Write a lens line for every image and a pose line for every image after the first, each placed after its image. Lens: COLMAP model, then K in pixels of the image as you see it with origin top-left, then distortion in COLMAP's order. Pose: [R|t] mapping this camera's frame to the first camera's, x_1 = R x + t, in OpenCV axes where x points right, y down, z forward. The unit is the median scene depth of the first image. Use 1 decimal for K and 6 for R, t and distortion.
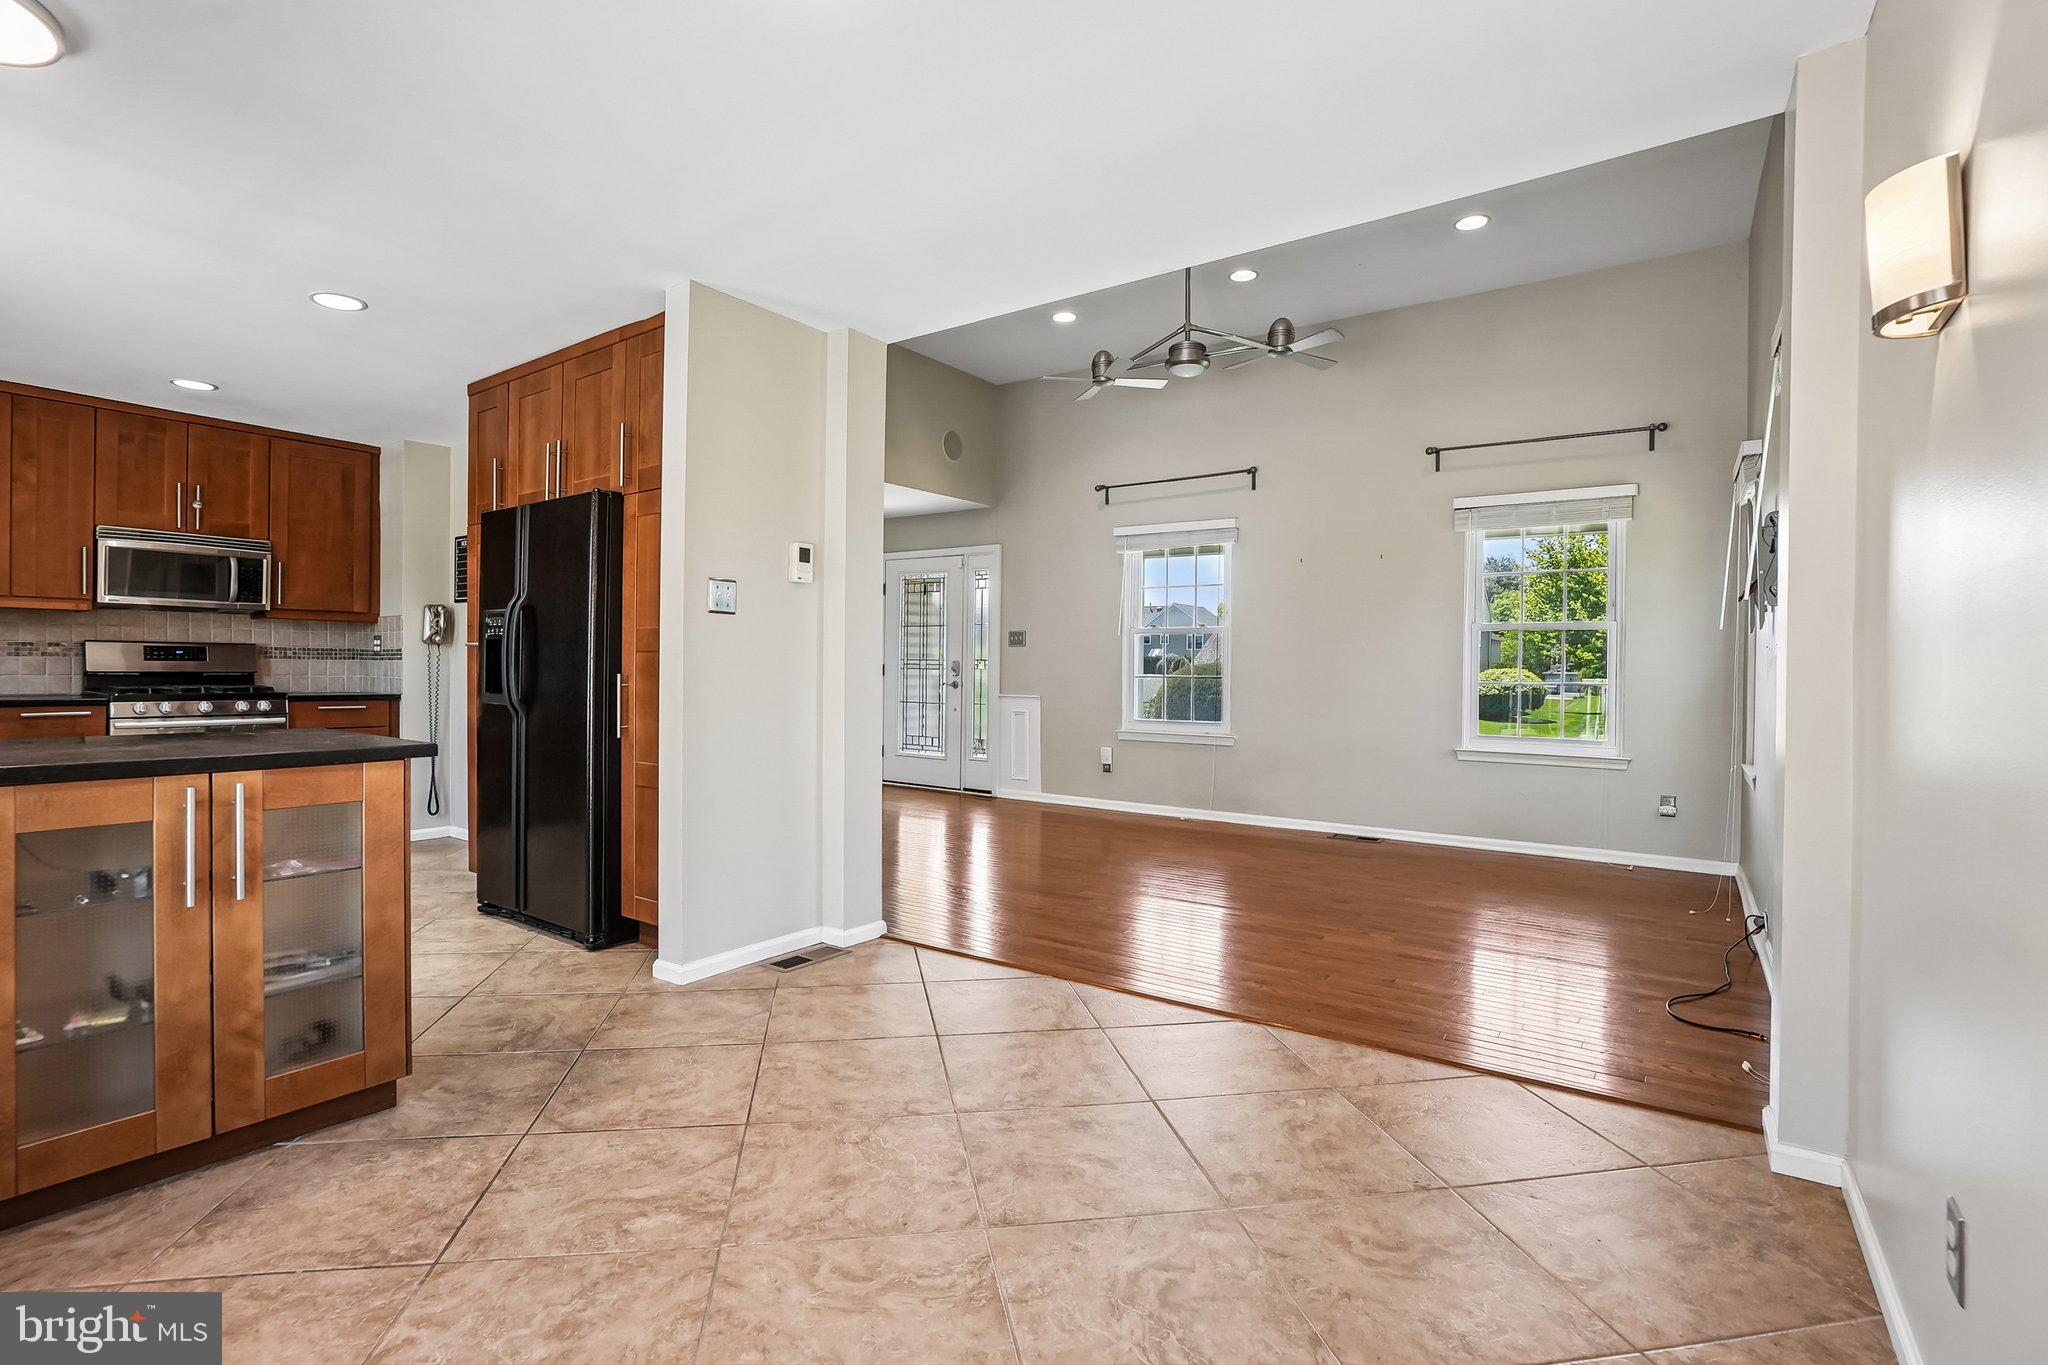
lens RADIAL K [[956.0, 0, 1023.7], [0, 956.0, 667.4], [0, 0, 1]] dist [-0.002309, -0.000178]
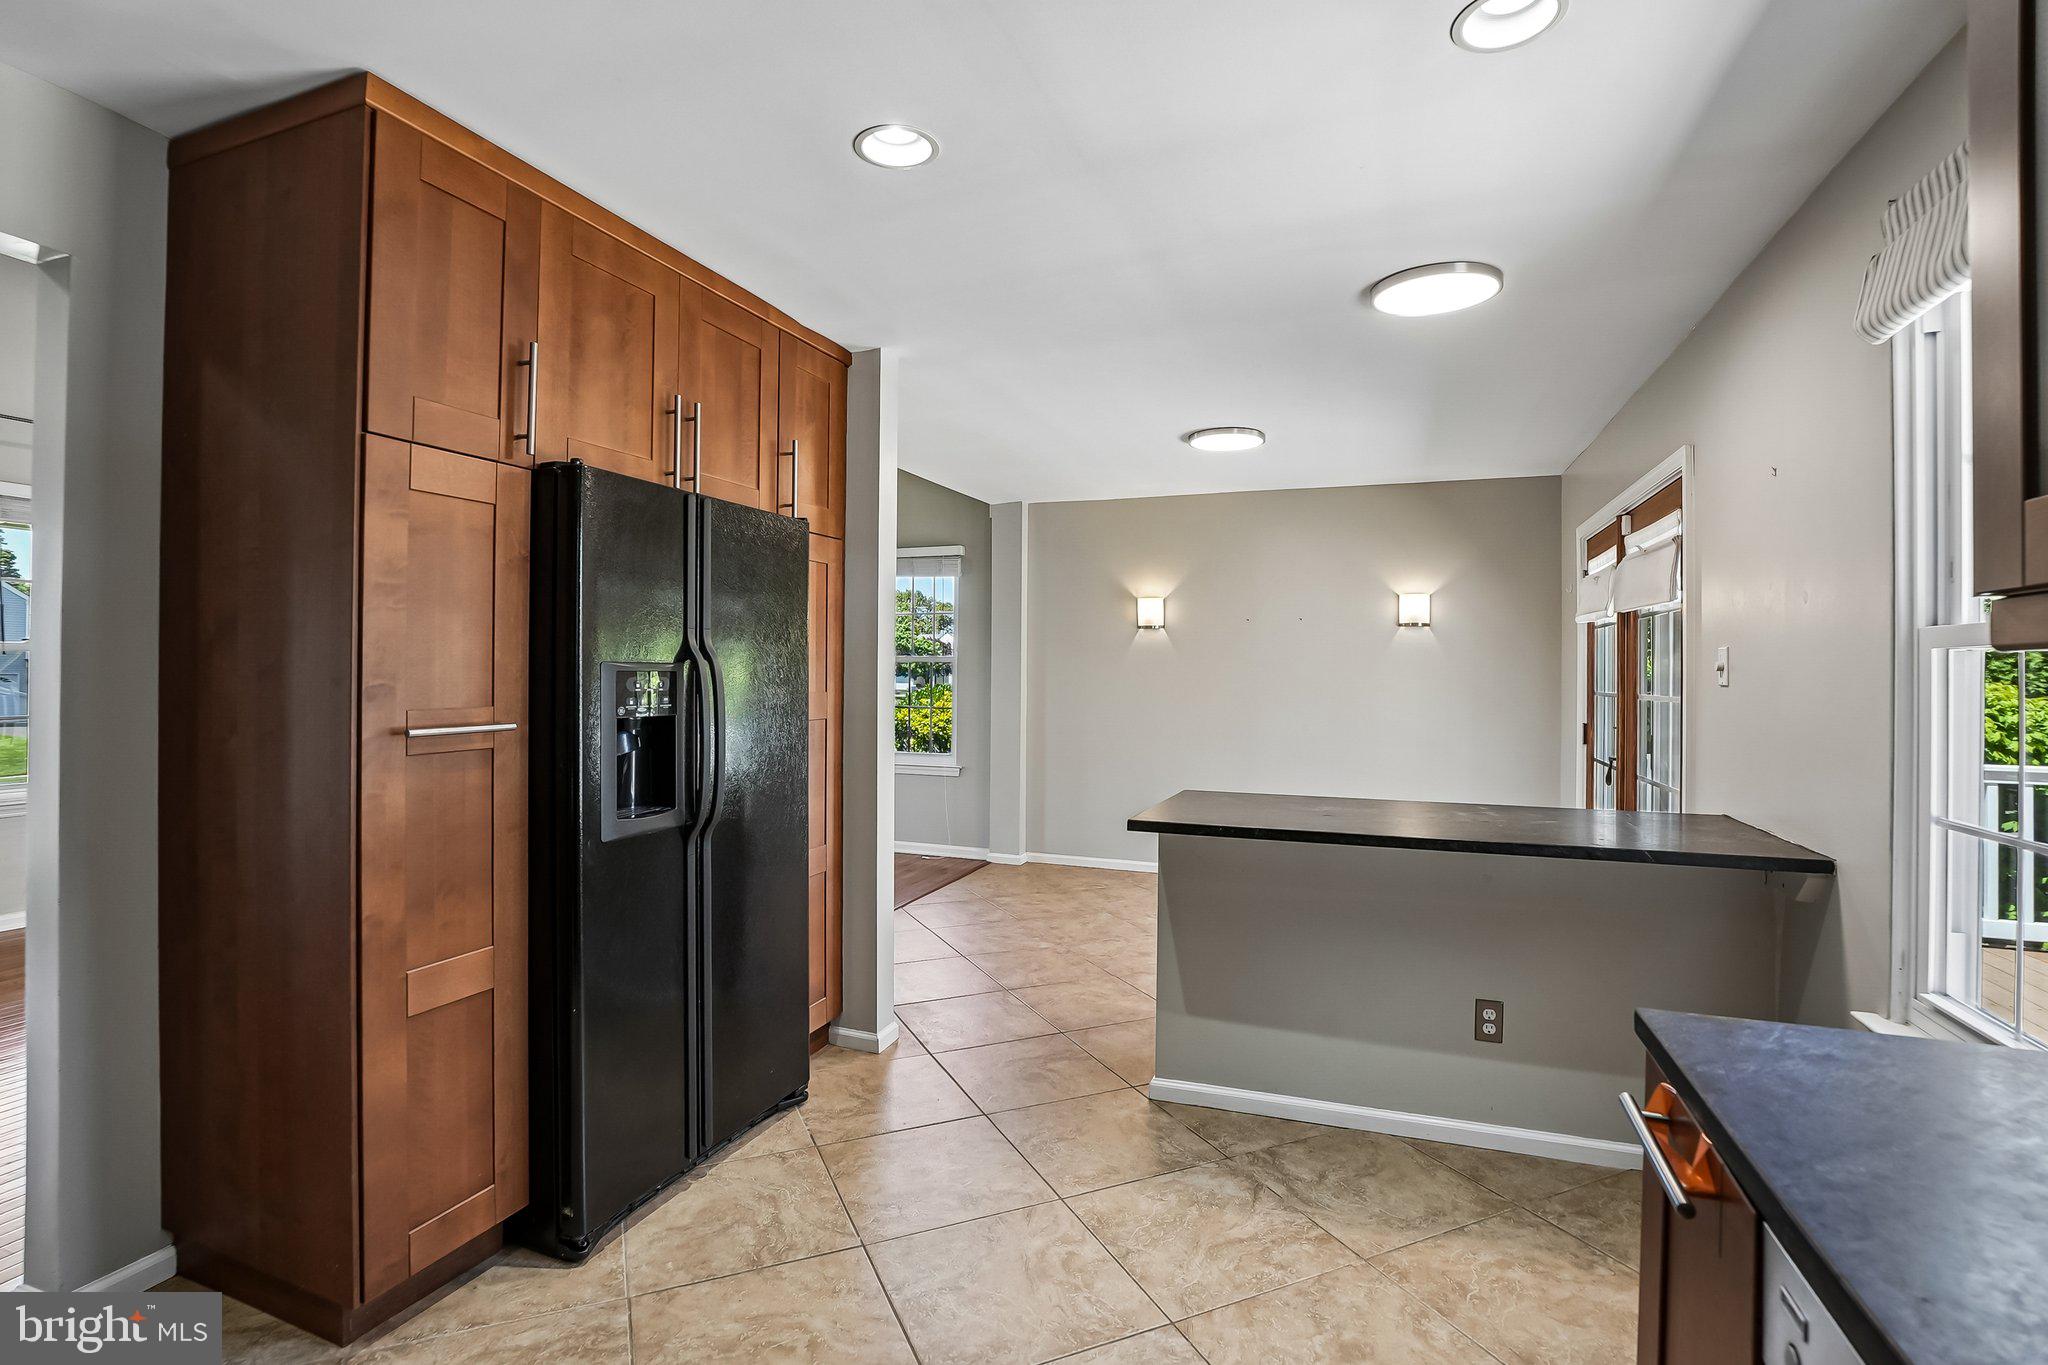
lens RADIAL K [[956.0, 0, 1023.7], [0, 956.0, 667.4], [0, 0, 1]] dist [-0.002309, -0.000178]
pose [[-0.239095, -0.008250, 0.970961, -1.064065], [0.001044, 0.999961, 0.008753, -0.052457], [-0.970996, 0.003107, -0.239077, 0.868053]]
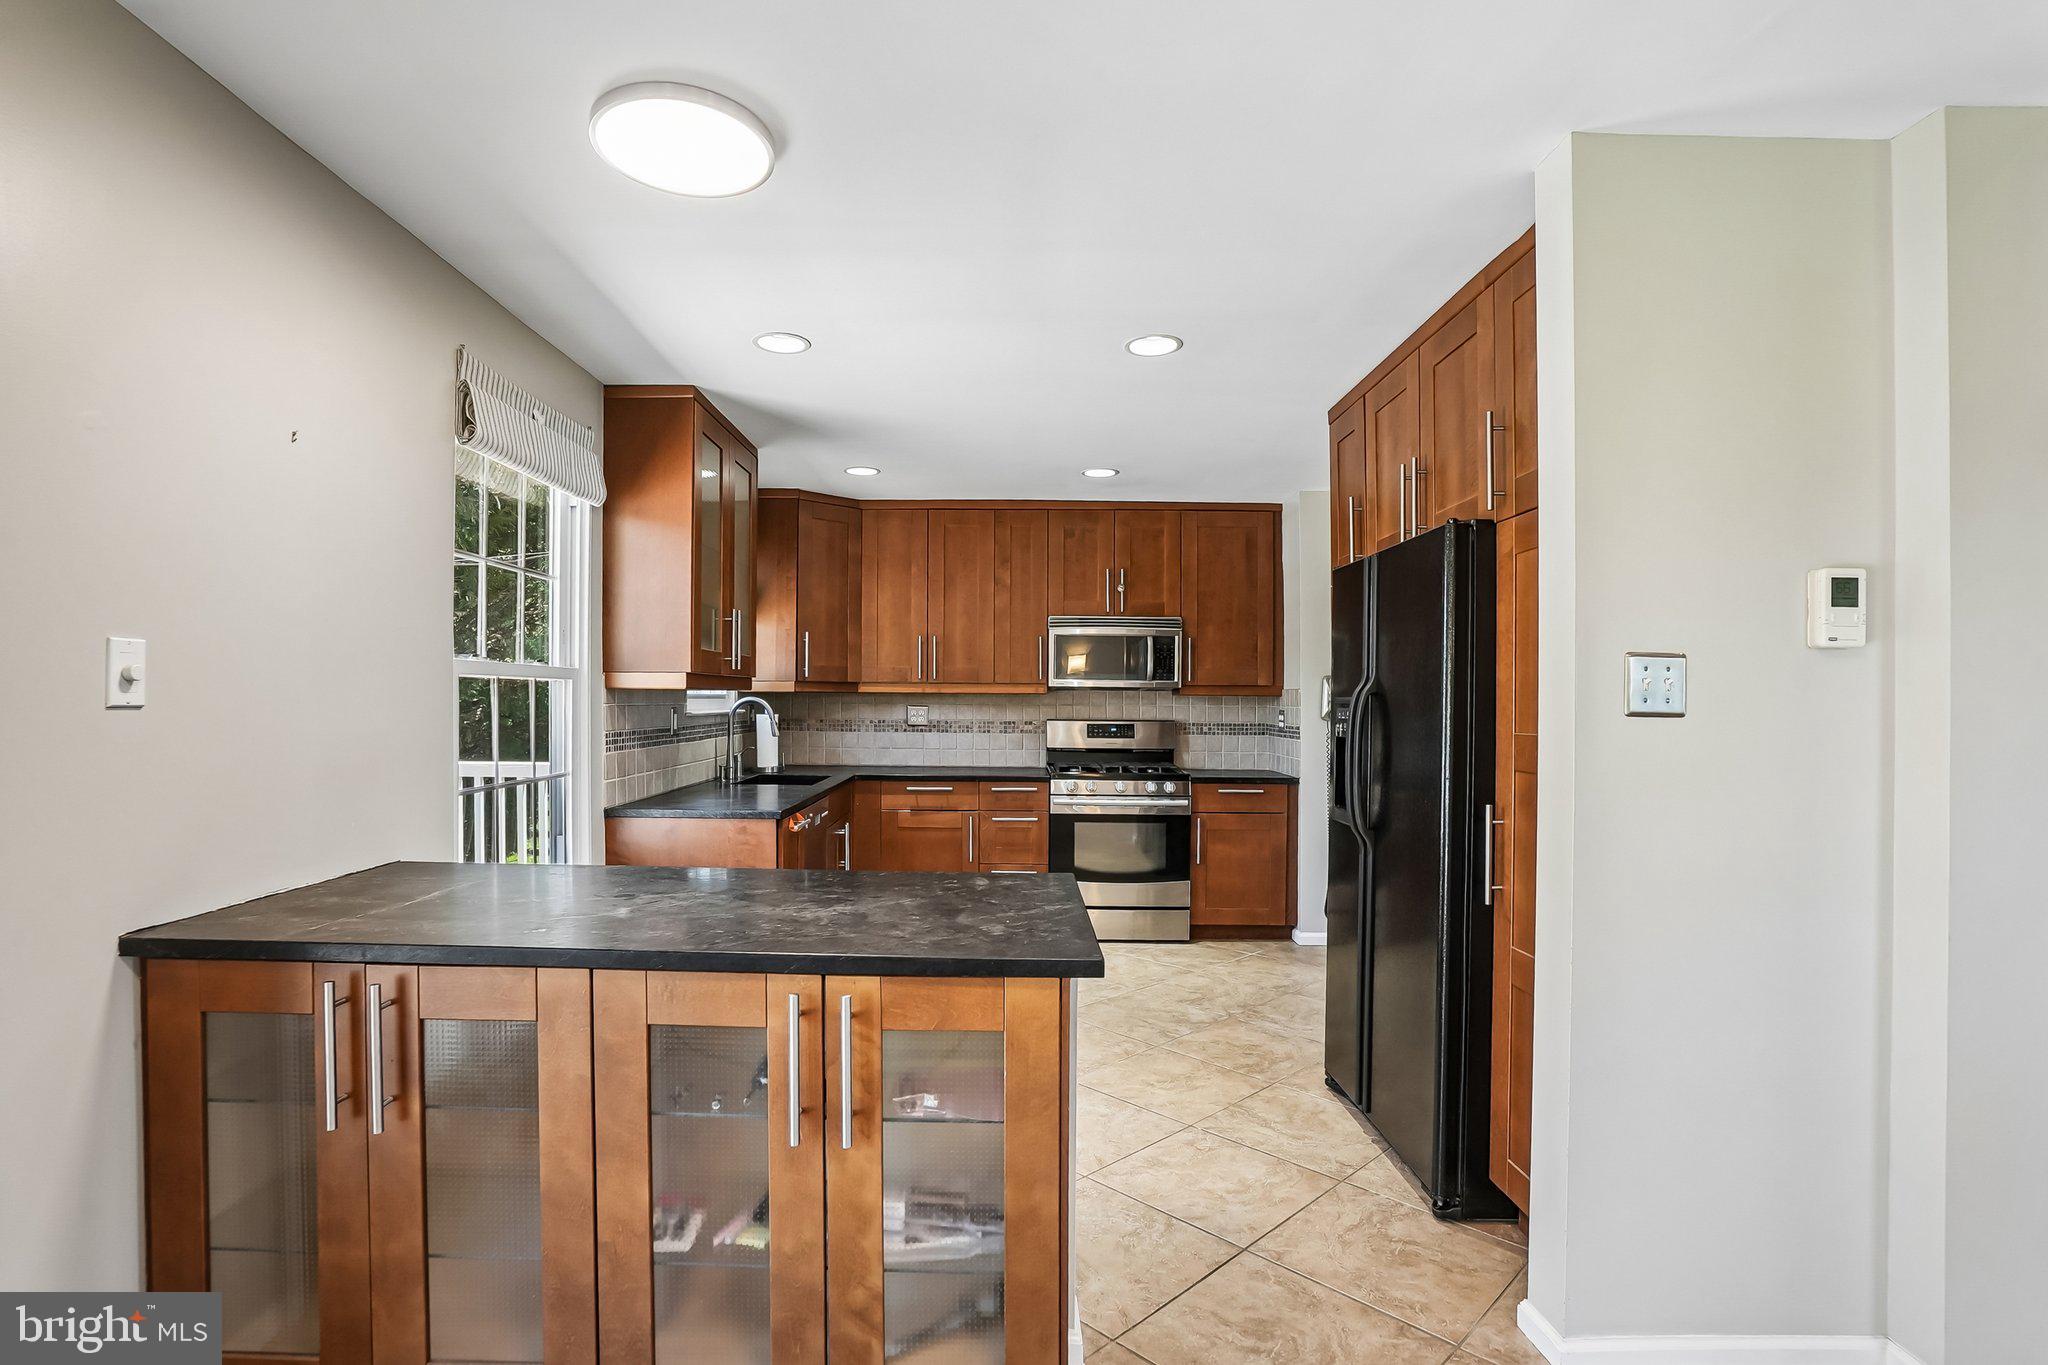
lens RADIAL K [[1016.0, 0, 973.8], [0, 1016.0, 685.9], [0, 0, 1]] dist [-0.063696, 0.017595]
pose [[0.549456, -0.010165, -0.835461, -0.047251], [-0.006998, 0.999835, -0.016768, -0.050852], [0.835494, 0.015060, 0.549294, 0.302086]]
